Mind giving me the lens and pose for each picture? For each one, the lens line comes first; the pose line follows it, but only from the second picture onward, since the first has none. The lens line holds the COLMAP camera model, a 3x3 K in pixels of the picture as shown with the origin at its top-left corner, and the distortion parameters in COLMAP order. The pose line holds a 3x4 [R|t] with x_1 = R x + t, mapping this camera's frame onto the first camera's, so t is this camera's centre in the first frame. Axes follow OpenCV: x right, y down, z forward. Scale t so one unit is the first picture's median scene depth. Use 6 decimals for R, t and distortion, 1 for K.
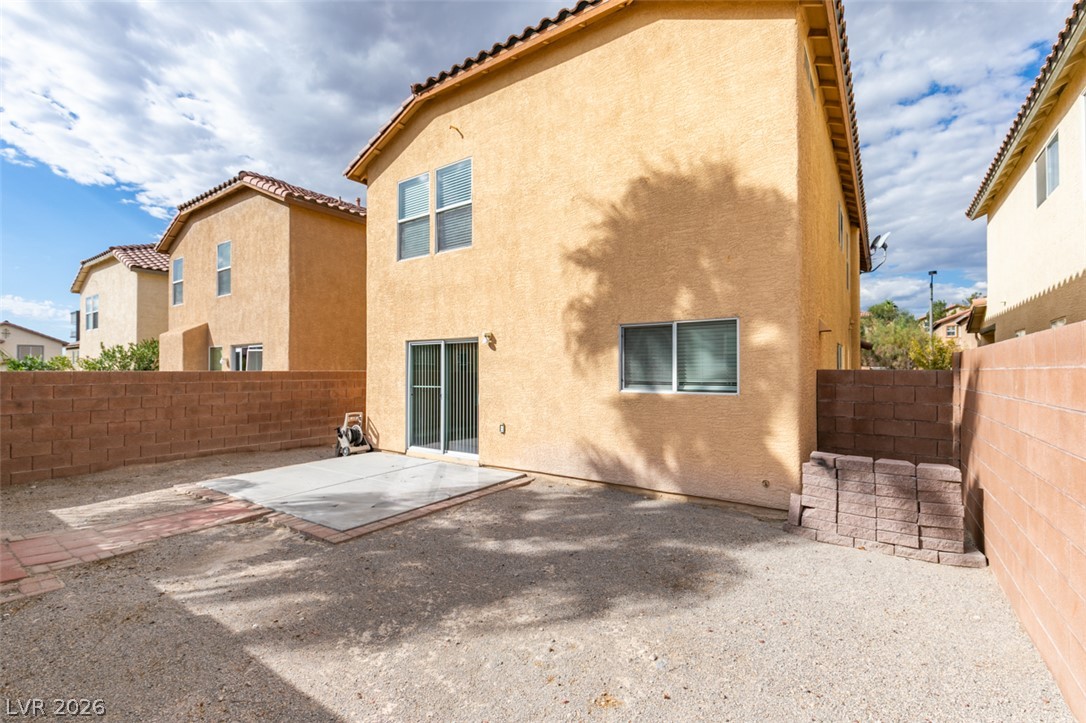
lens RADIAL K [[484.5, 0, 539.5], [0, 484.5, 364.7], [0, 0, 1]] dist [-0.000809, -0.000457]
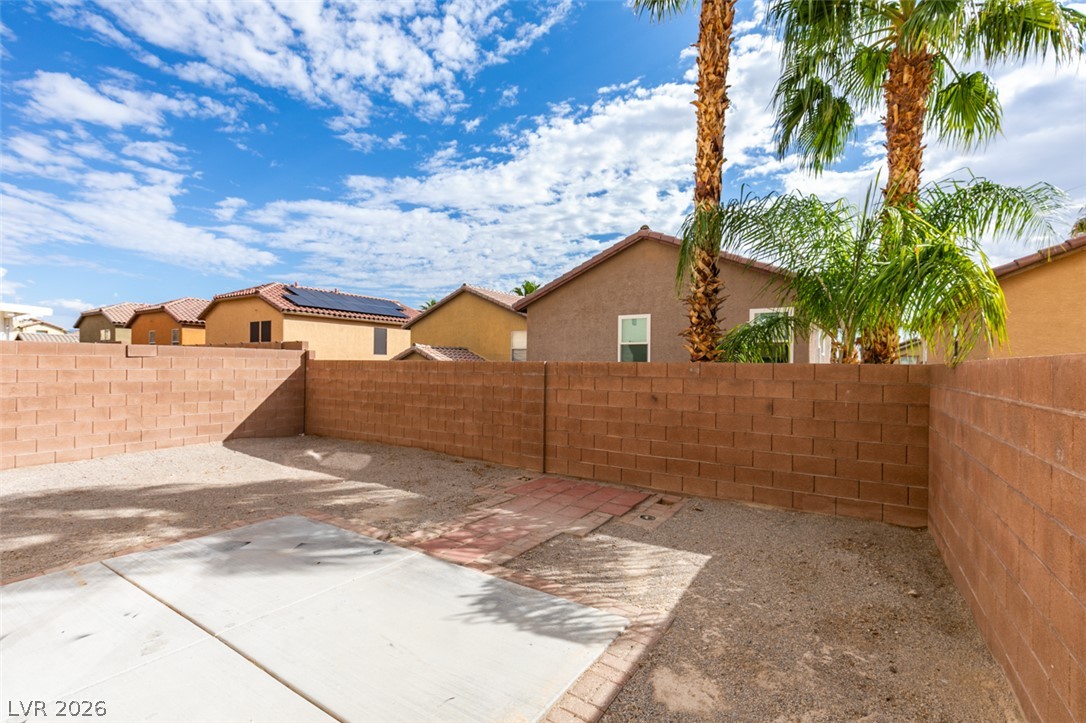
lens RADIAL K [[479.4, 0, 541.4], [0, 479.4, 378.1], [0, 0, 1]] dist [-0.000097, -0.000201]
pose [[-0.998950, -0.009058, -0.044901, -0.739223], [-0.009683, 0.999859, 0.013741, 0.032422], [0.044770, 0.014161, -0.998897, 1.706039]]
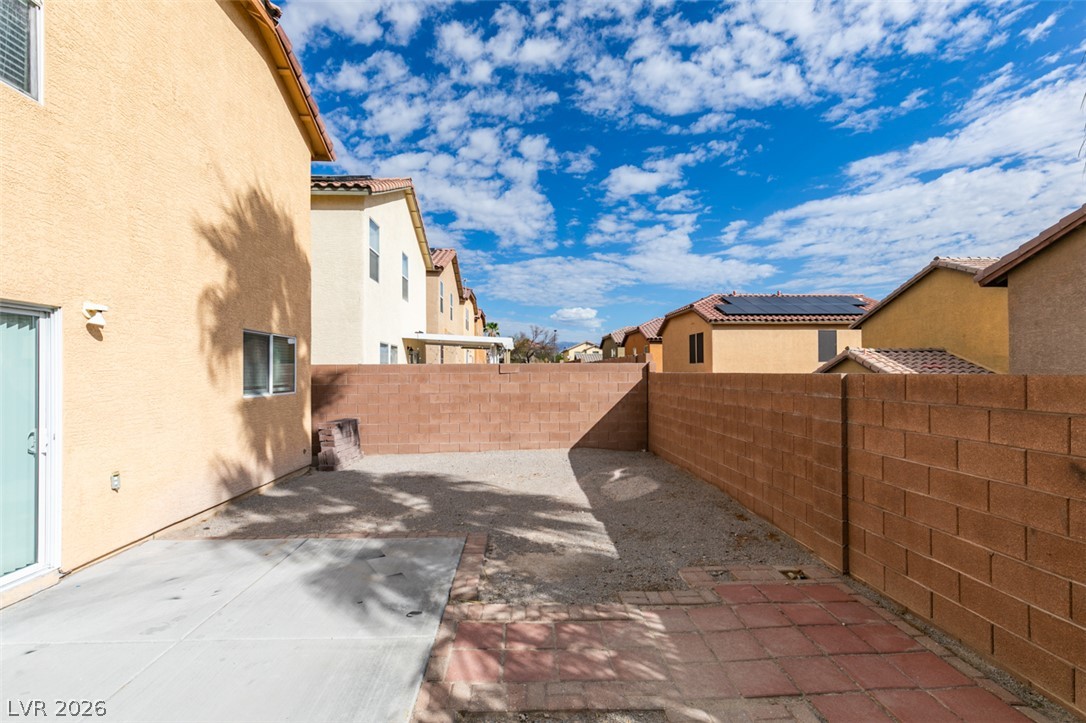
lens RADIAL K [[488.7, 0, 541.8], [0, 488.7, 365.4], [0, 0, 1]] dist [0.001086, 0.000334]
pose [[-0.617381, 0.014806, 0.786525, -1.085984], [-0.004734, 0.999735, -0.022536, 0.012567], [-0.786650, -0.017637, -0.617147, 1.259449]]
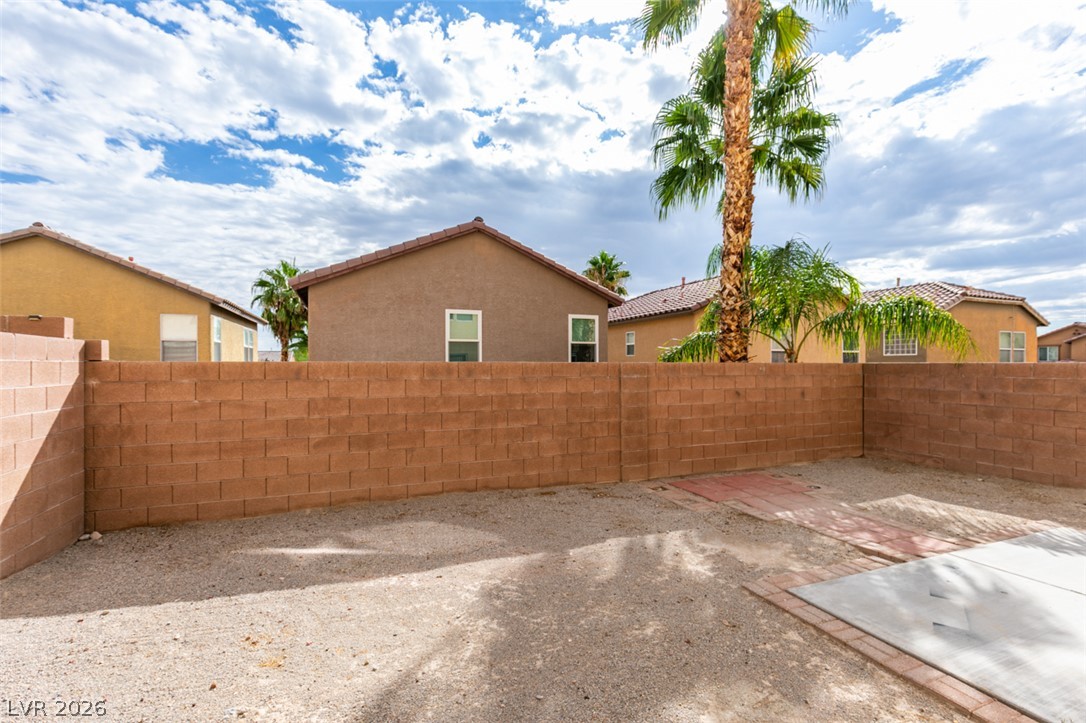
lens RADIAL K [[484.5, 0, 539.5], [0, 484.5, 364.7], [0, 0, 1]] dist [-0.000809, -0.000457]
pose [[-0.548105, 0.002686, -0.836405, 0.313803], [0.010790, 0.999934, -0.003859, 0.013941], [0.836340, -0.011140, -0.548098, 0.916182]]
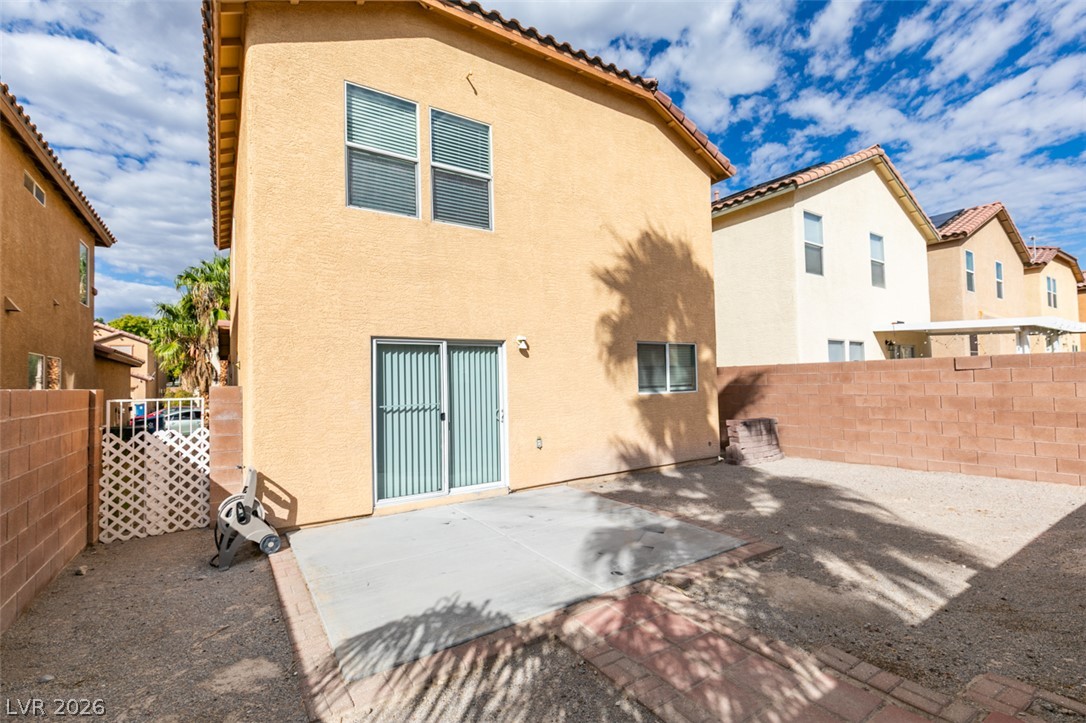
lens RADIAL K [[484.5, 0, 539.5], [0, 484.5, 364.7], [0, 0, 1]] dist [-0.000809, -0.000457]
pose [[0.363464, 0.024508, 0.931286, -1.221422], [0.009842, 0.999497, -0.030145, 0.016784], [-0.931556, 0.020123, 0.363040, 0.867807]]
